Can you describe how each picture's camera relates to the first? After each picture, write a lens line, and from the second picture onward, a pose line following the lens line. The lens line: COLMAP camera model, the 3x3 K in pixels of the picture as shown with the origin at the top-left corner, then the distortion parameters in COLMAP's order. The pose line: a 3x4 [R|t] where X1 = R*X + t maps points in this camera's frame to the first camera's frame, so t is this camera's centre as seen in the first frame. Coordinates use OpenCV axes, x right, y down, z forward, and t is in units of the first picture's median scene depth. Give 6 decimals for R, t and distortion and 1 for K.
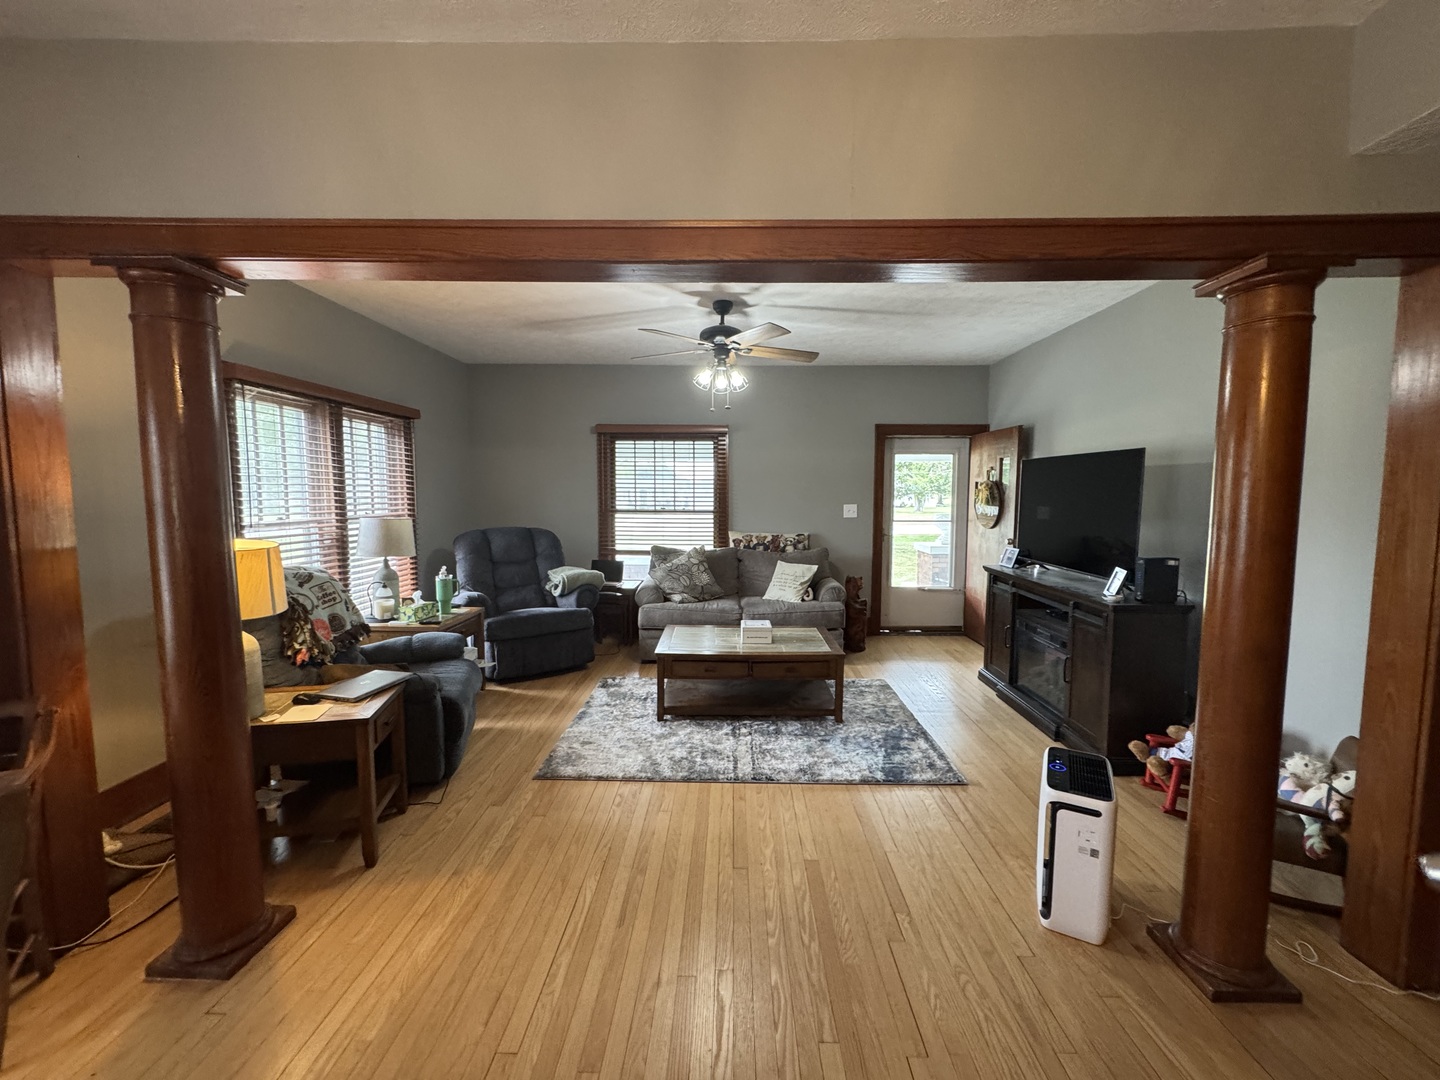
lens RADIAL K [[581.7, 0, 718.0], [0, 581.7, 551.8], [0, 0, 1]] dist [0.002272, -0.000780]
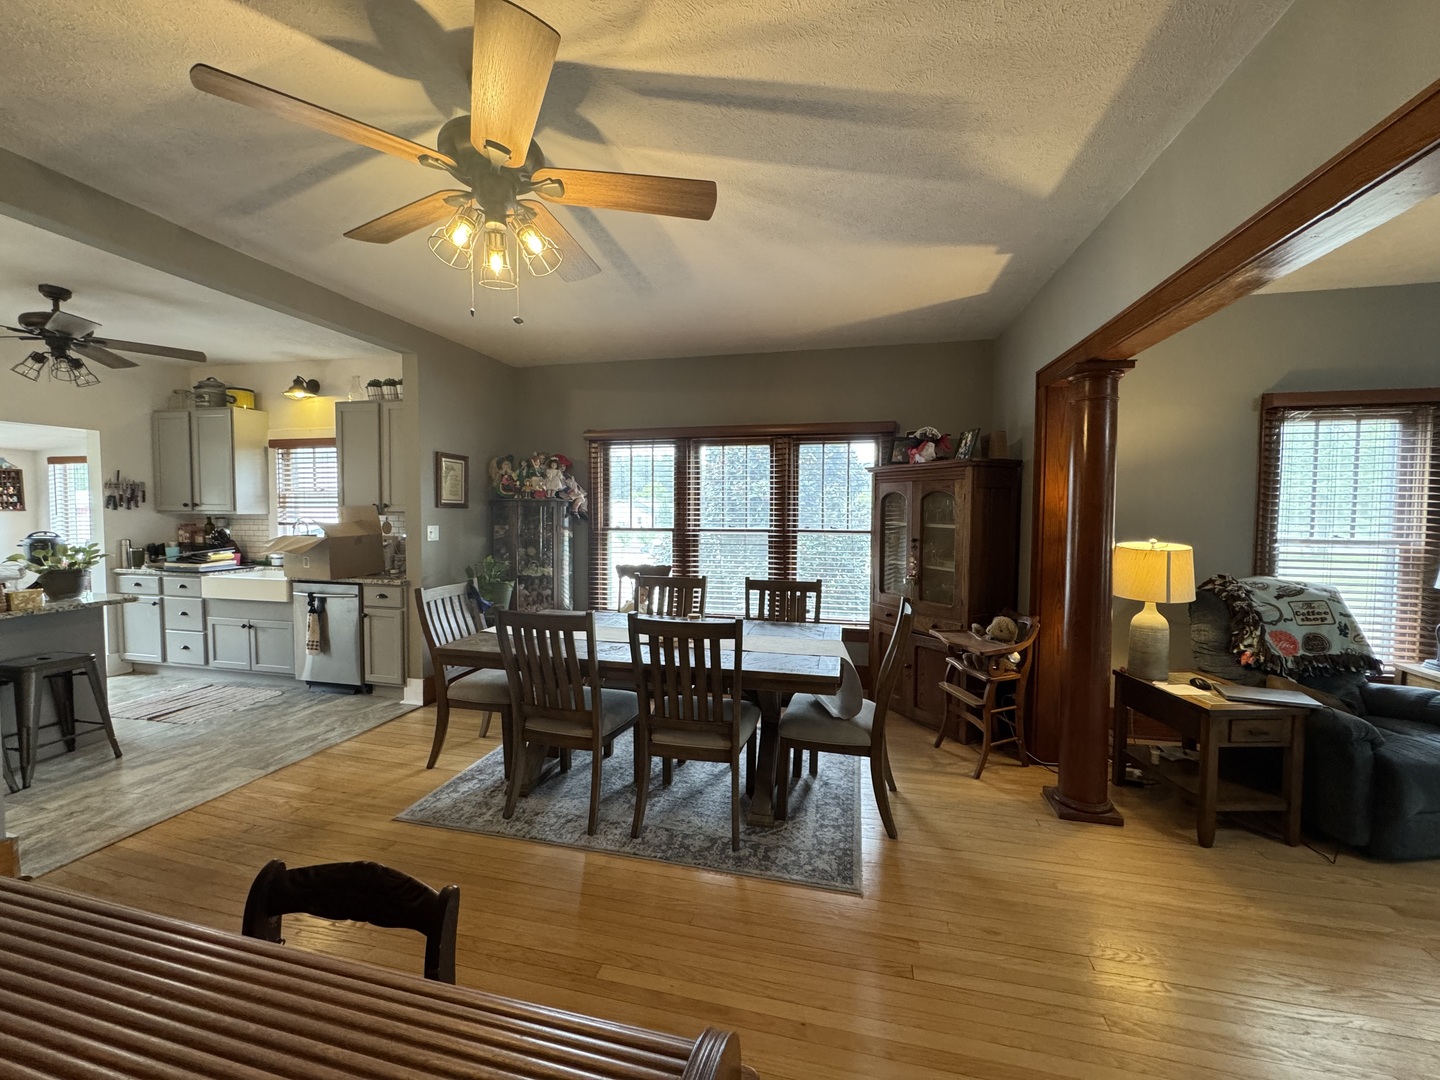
lens RADIAL K [[581.7, 0, 716.6], [0, 581.7, 530.3], [0, 0, 1]] dist [0.002272, -0.000780]
pose [[-0.205861, 0.042726, -0.977648, 1.002828], [-0.100891, 0.992796, 0.064632, -0.055831], [0.973366, 0.111941, -0.200067, 0.383651]]
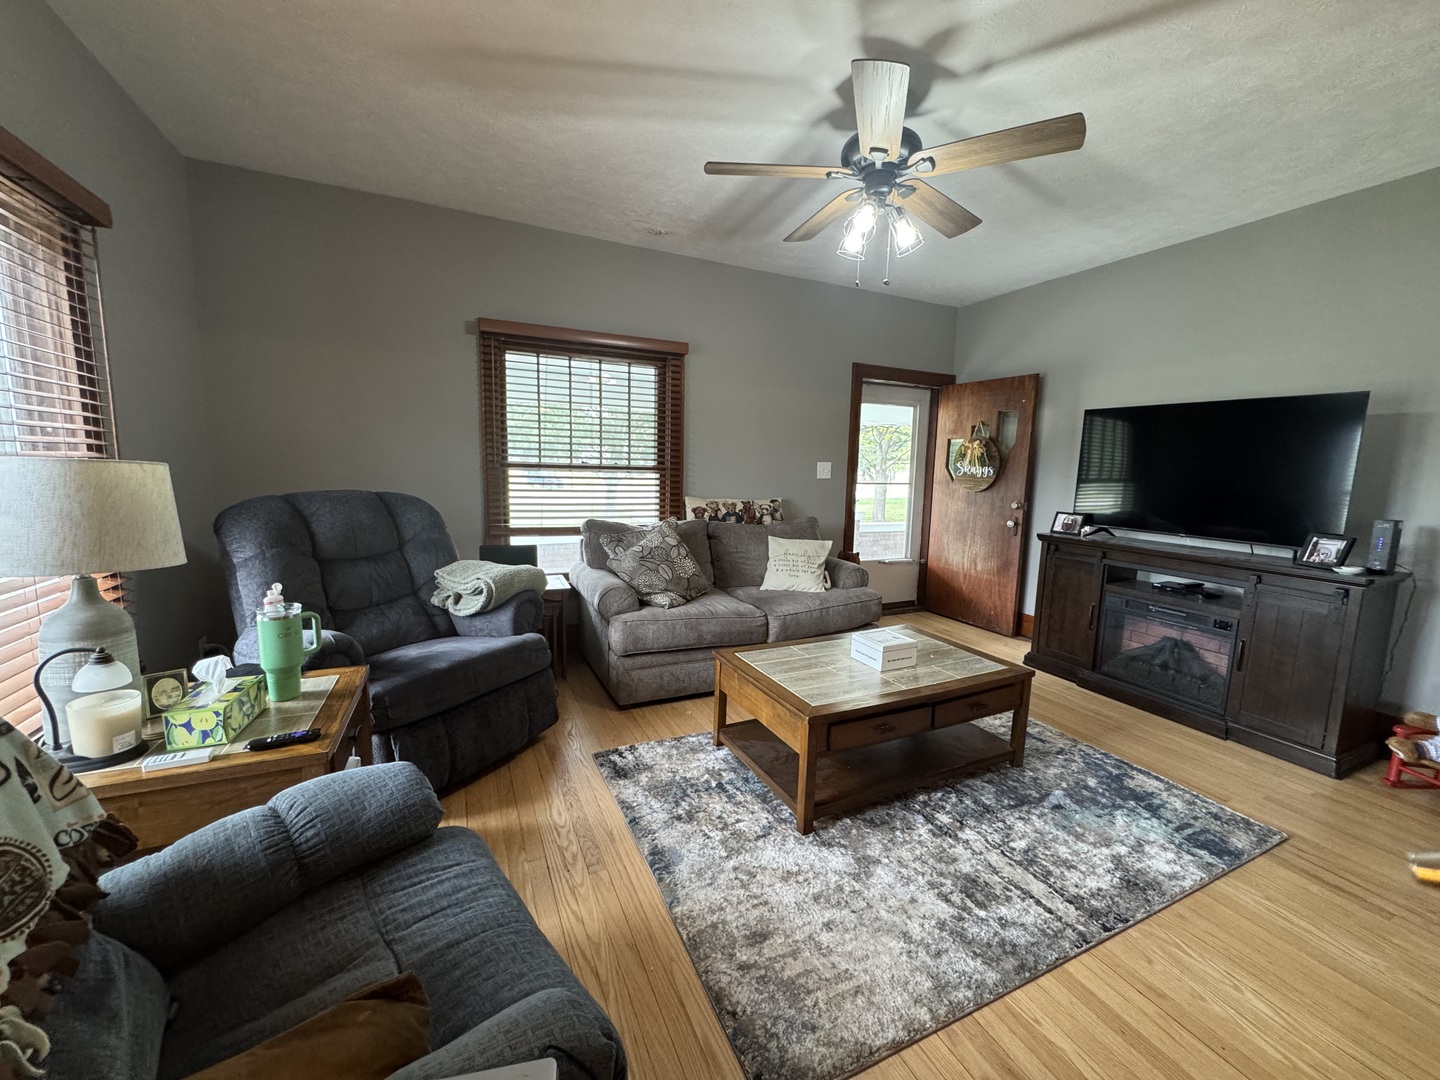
lens RADIAL K [[581.7, 0, 728.7], [0, 581.7, 546.1], [0, 0, 1]] dist [0.002272, -0.000780]
pose [[0.891356, -0.044452, 0.451120, -0.285602], [0.024256, 0.998432, 0.050456, -0.010775], [-0.452655, -0.034032, 0.891036, 0.382728]]
